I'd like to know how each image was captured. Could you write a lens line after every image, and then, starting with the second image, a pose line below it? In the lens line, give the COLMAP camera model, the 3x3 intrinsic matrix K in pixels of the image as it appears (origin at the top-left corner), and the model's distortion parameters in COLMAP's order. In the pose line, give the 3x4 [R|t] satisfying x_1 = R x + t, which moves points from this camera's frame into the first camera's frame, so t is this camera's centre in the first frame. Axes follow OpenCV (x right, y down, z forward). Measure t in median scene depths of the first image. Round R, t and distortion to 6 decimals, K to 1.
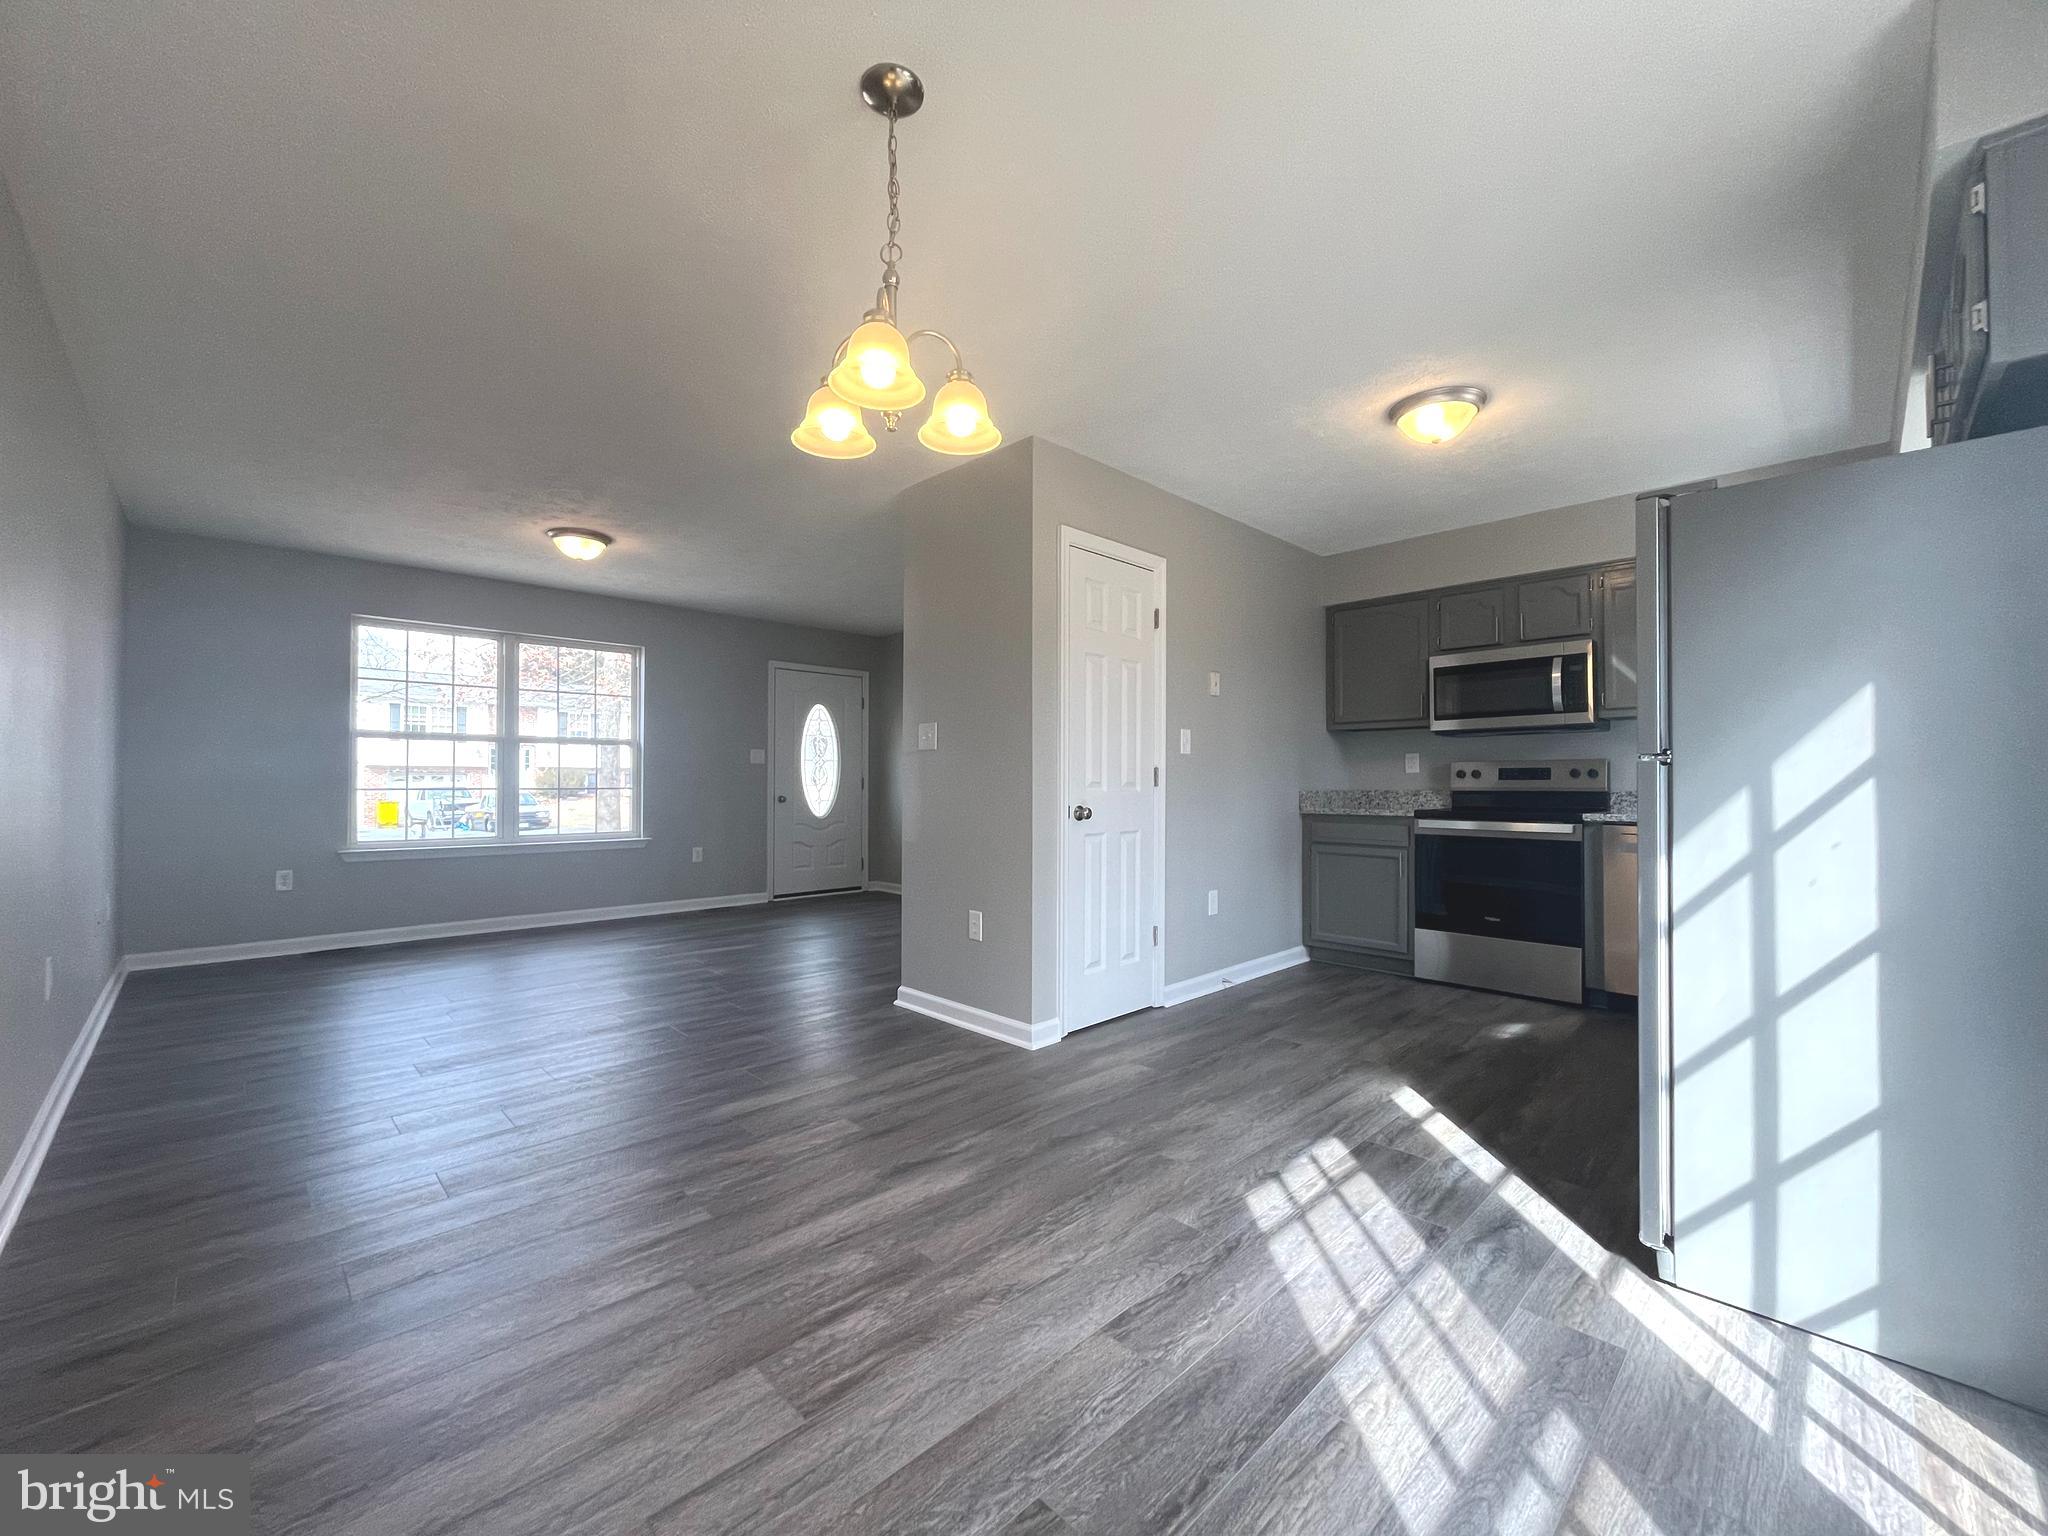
lens RADIAL K [[821.1, 0, 1015.3], [0, 821.1, 766.8], [0, 0, 1]] dist [-0.007338, -0.000856]
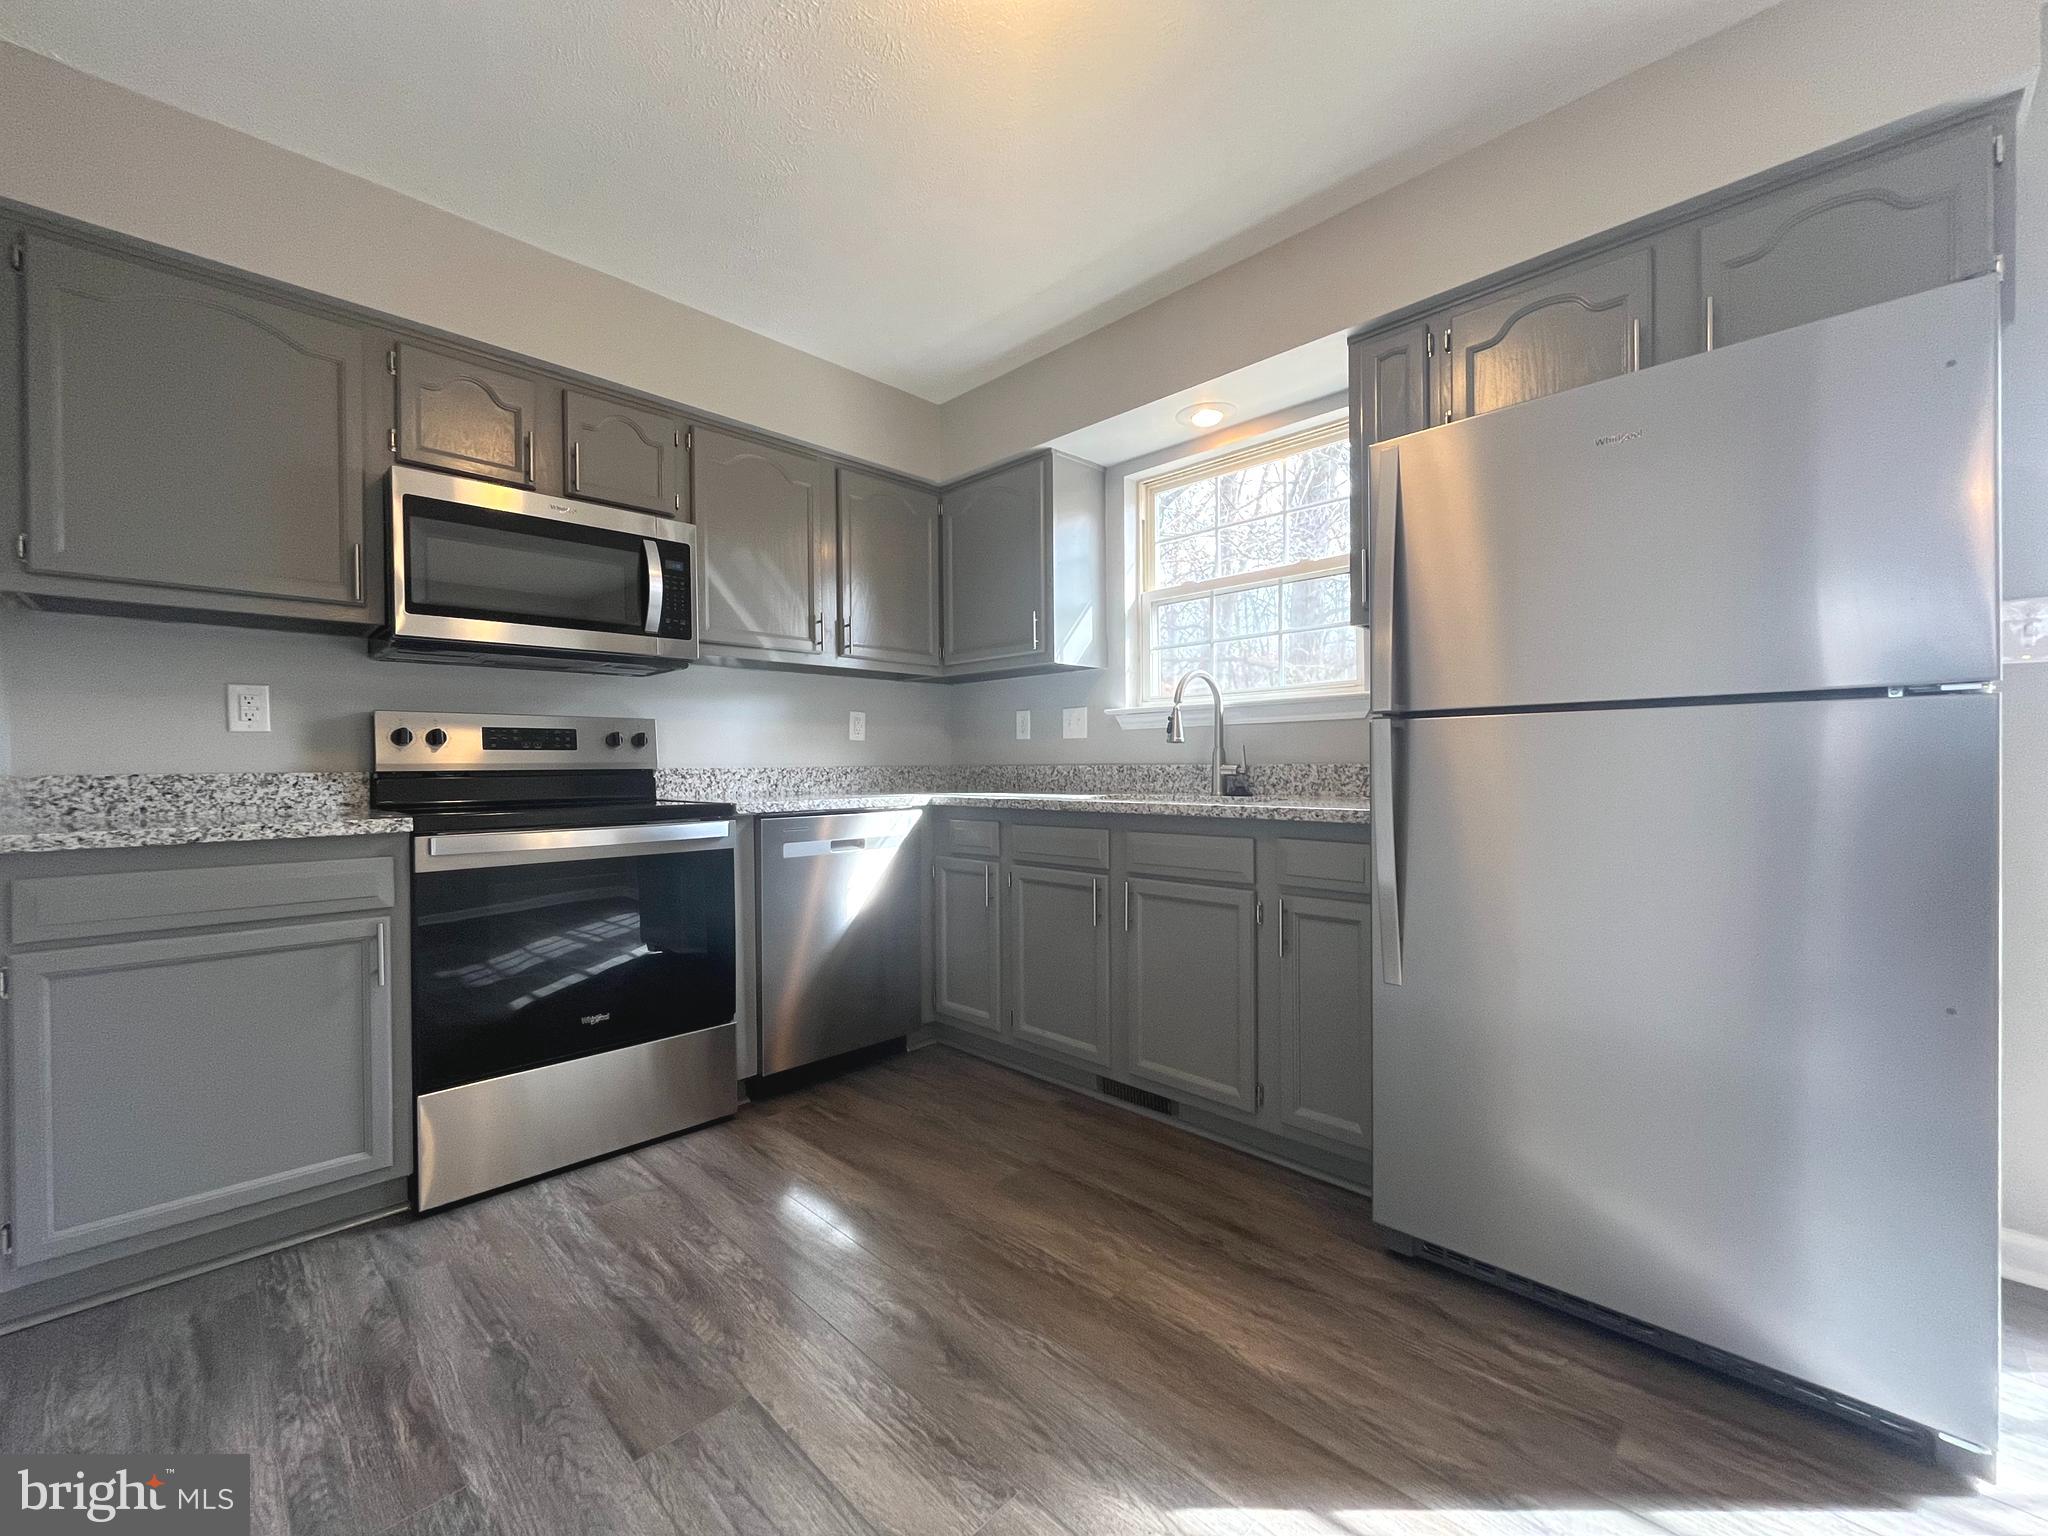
lens RADIAL K [[821.1, 0, 1014.4], [0, 821.1, 772.1], [0, 0, 1]] dist [-0.007338, -0.000856]
pose [[-0.023726, -0.007501, 0.999690, 0.112098], [-0.011183, 0.999911, 0.007237, 0.041996], [-0.999656, -0.011008, -0.023808, 1.237928]]
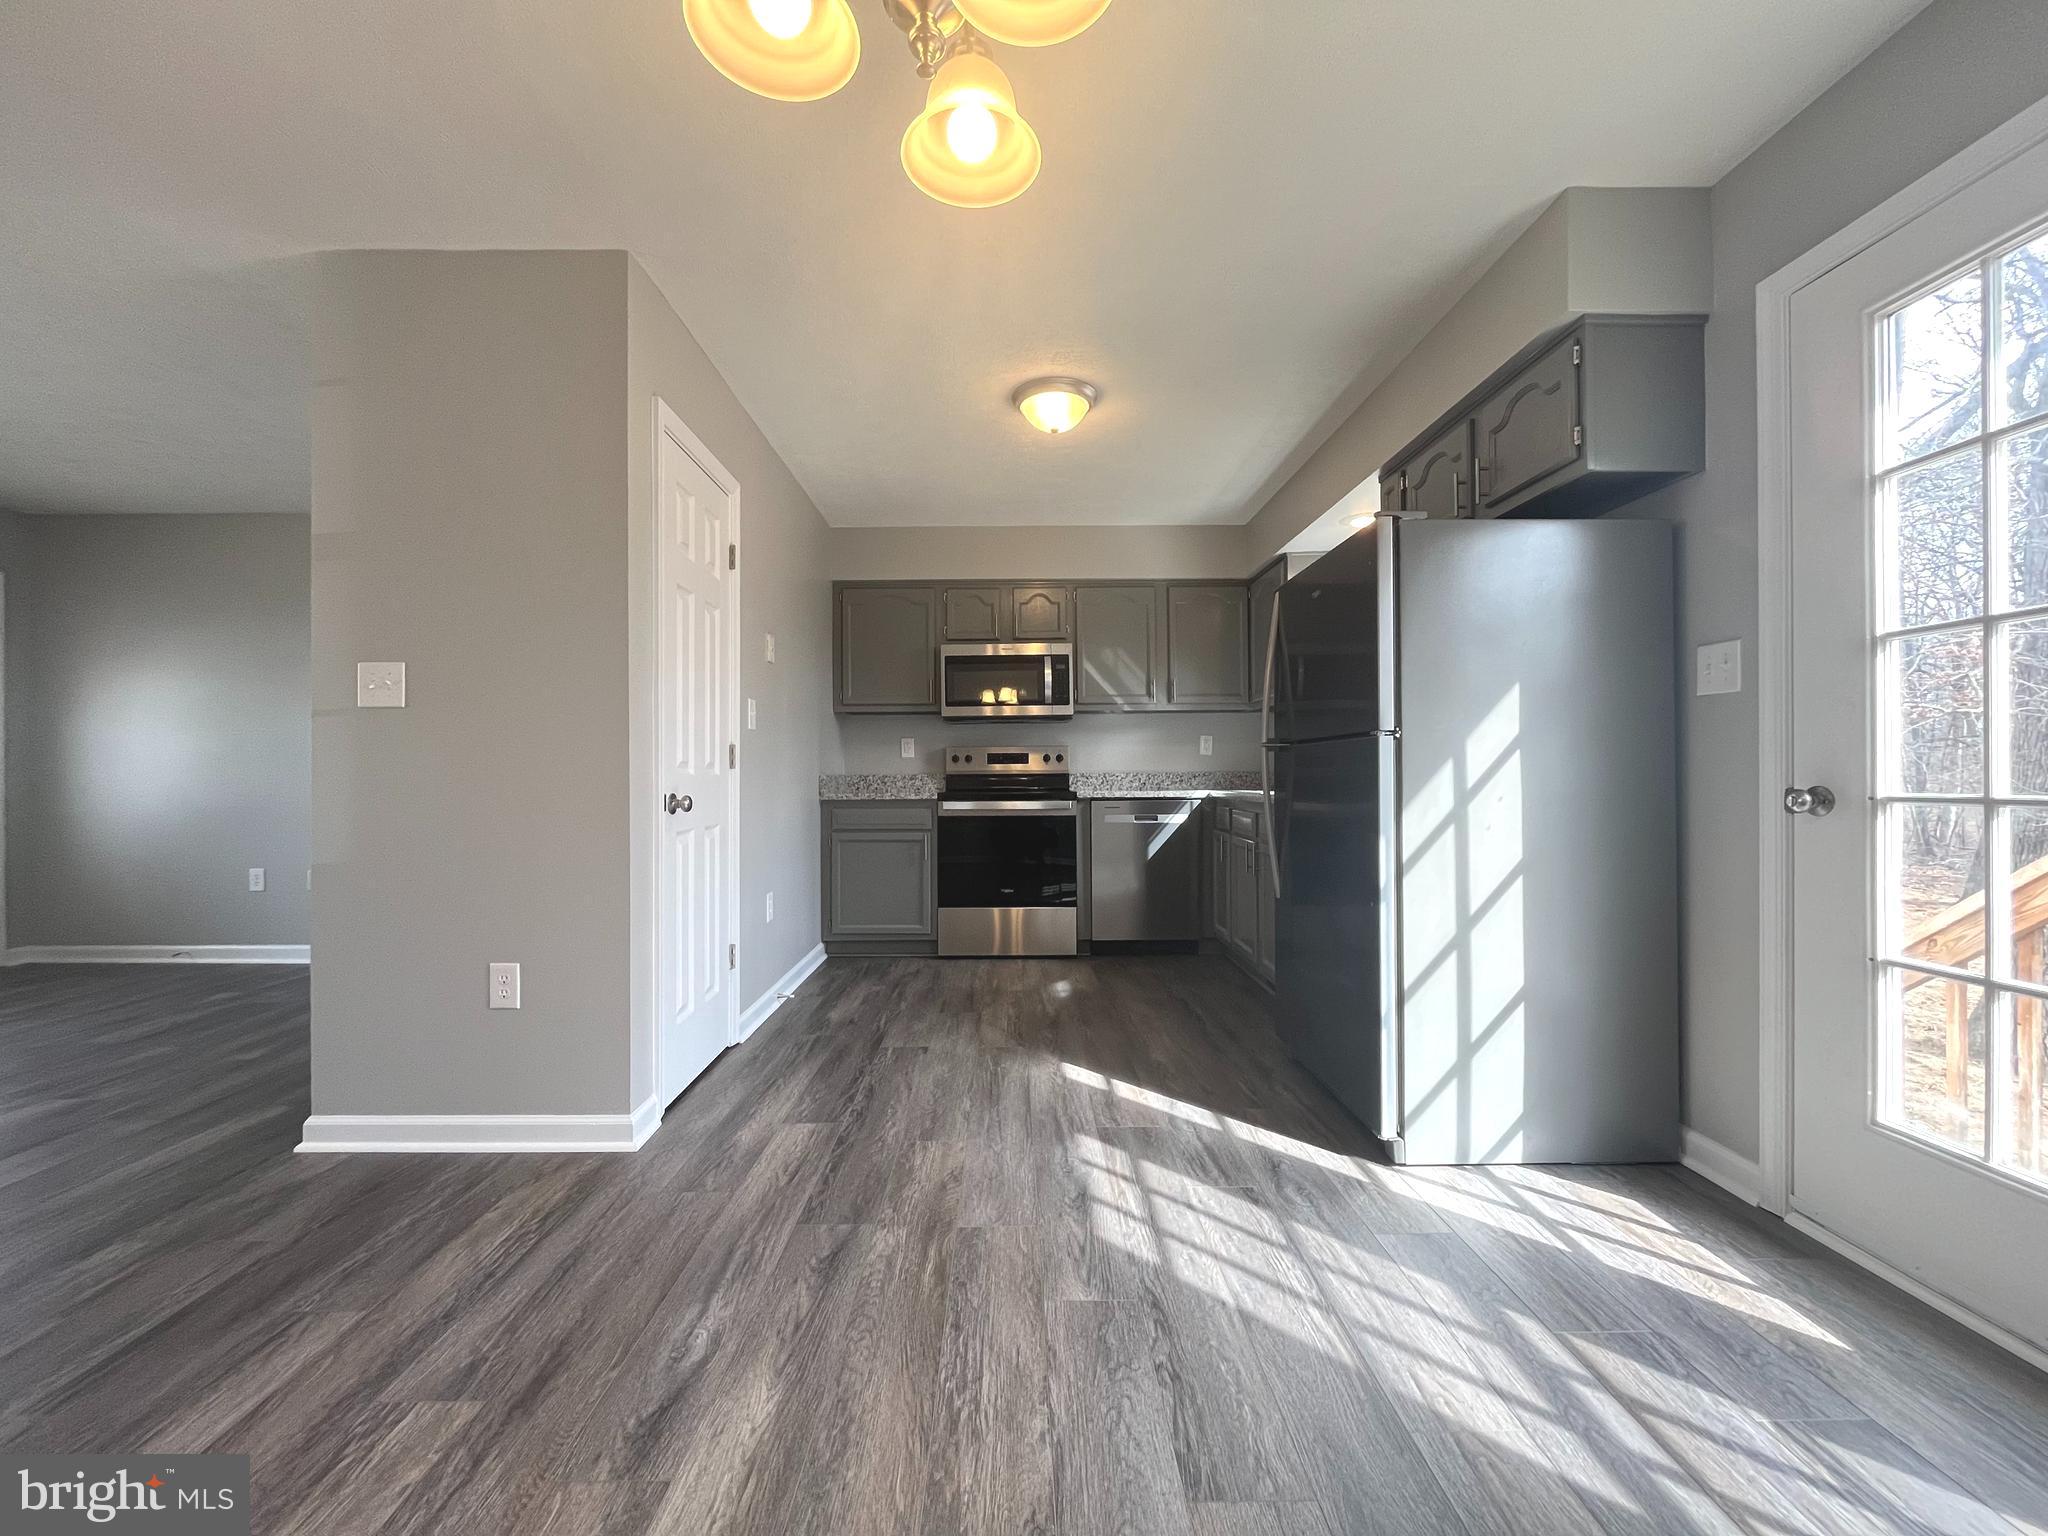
lens RADIAL K [[821.1, 0, 1014.4], [0, 821.1, 771.0], [0, 0, 1]] dist [-0.007338, -0.000856]
pose [[0.690648, -0.002443, 0.723187, -0.329622], [-0.007006, 0.999925, 0.010068, 0.025594], [-0.723157, -0.012020, 0.690579, 0.394741]]
